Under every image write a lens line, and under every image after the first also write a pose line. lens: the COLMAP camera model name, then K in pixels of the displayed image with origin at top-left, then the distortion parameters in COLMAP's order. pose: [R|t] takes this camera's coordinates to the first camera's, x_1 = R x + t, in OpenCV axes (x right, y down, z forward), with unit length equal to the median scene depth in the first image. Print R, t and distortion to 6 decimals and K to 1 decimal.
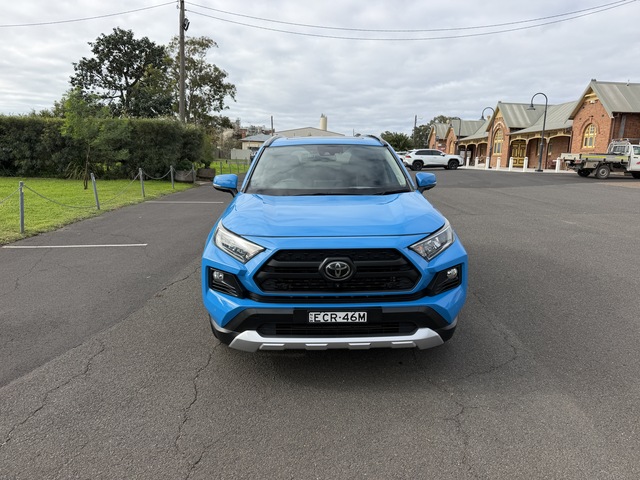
lens RADIAL K [[455.6, 0, 321.5], [0, 455.6, 240.5], [0, 0, 1]] dist [0.031586, -0.059914]
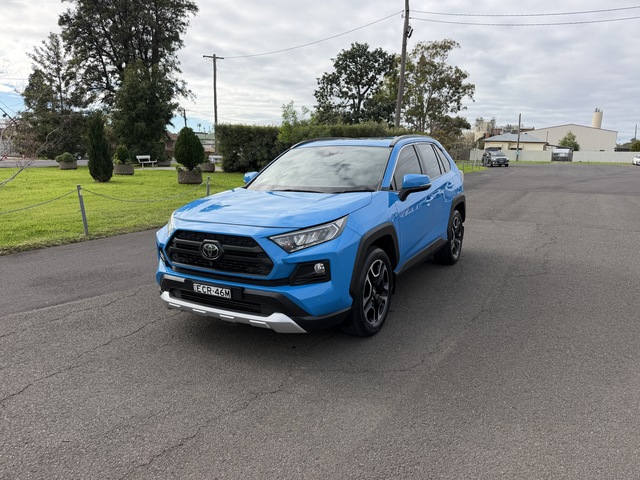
lens RADIAL K [[455.6, 0, 321.5], [0, 455.6, 240.5], [0, 0, 1]] dist [0.031586, -0.059914]
pose [[0.853901, 0.089569, -0.512670, 0.099204], [-0.091390, 0.995578, 0.021719, -0.001697], [0.512349, 0.028307, 0.858311, 0.012912]]
